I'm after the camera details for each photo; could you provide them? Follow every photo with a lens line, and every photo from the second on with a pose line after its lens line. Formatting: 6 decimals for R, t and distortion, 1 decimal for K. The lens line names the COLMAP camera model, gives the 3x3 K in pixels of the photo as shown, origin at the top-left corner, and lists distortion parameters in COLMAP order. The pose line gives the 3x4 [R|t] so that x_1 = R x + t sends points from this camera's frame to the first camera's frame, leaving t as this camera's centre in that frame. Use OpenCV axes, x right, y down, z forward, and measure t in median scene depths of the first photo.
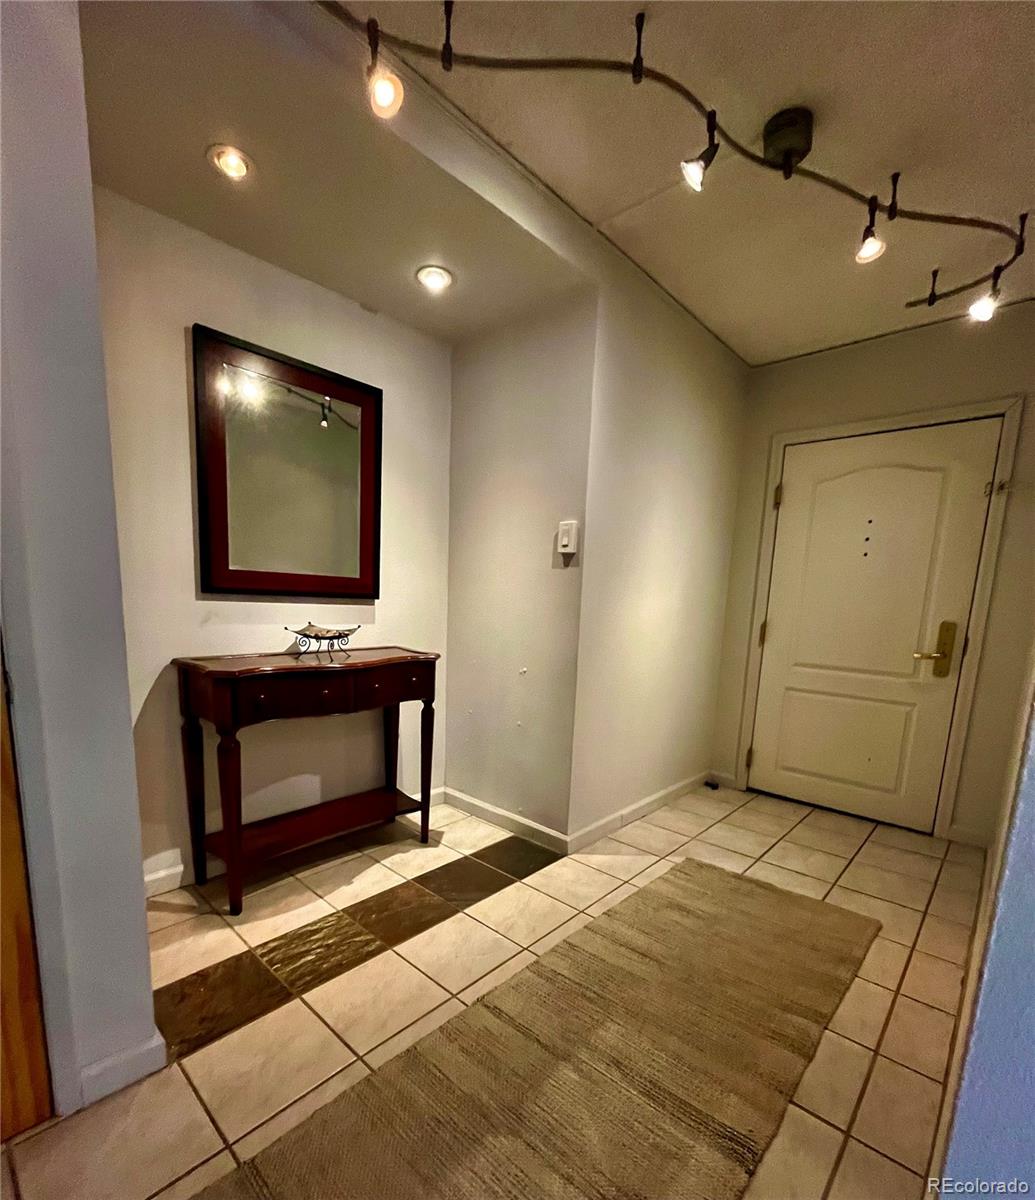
lens RADIAL K [[558.7, 0, 516.9], [0, 558.7, 684.4], [0, 0, 1]] dist [0.000660, -0.000937]
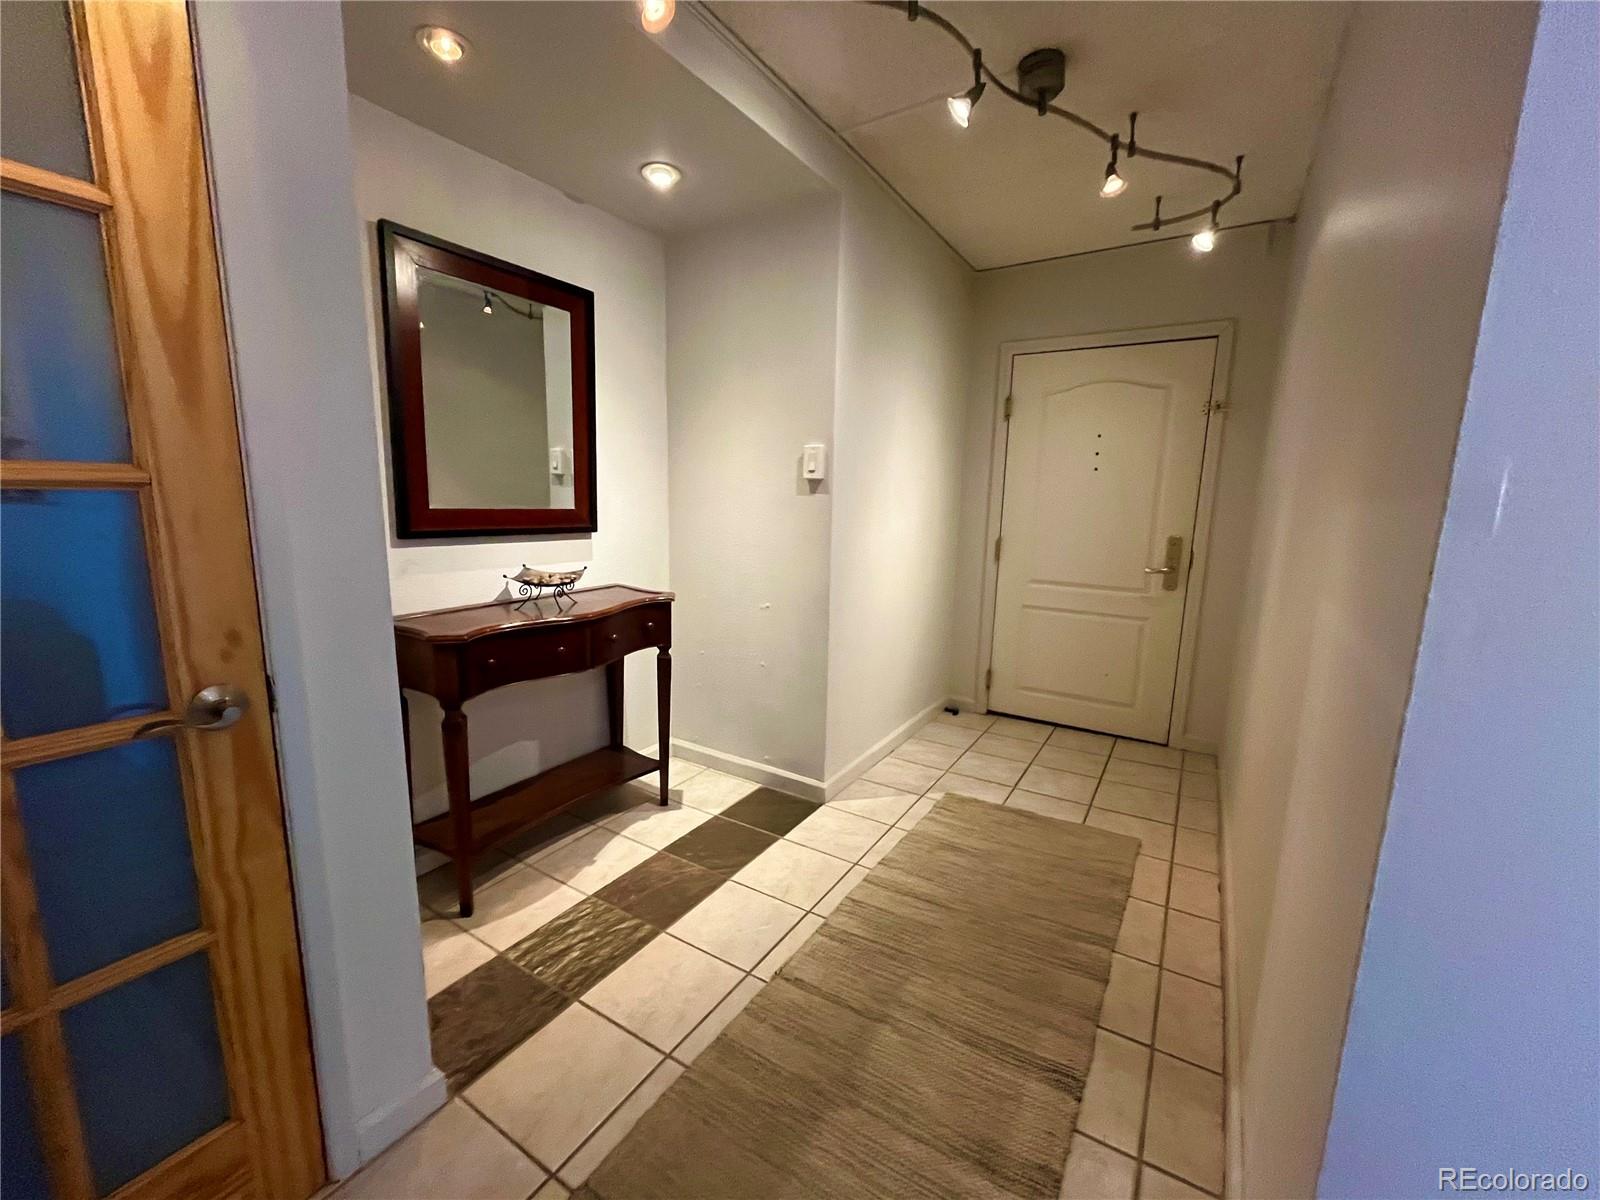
lens RADIAL K [[647.2, 0, 800.0], [0, 647.2, 600.0], [0, 0, 1]] dist [-0.000847, 0.000001]
pose [[0.983504, -0.048343, 0.174306, -0.148093], [0.046506, 0.998811, 0.014613, -0.059444], [-0.174806, -0.006266, 0.984583, -0.056866]]
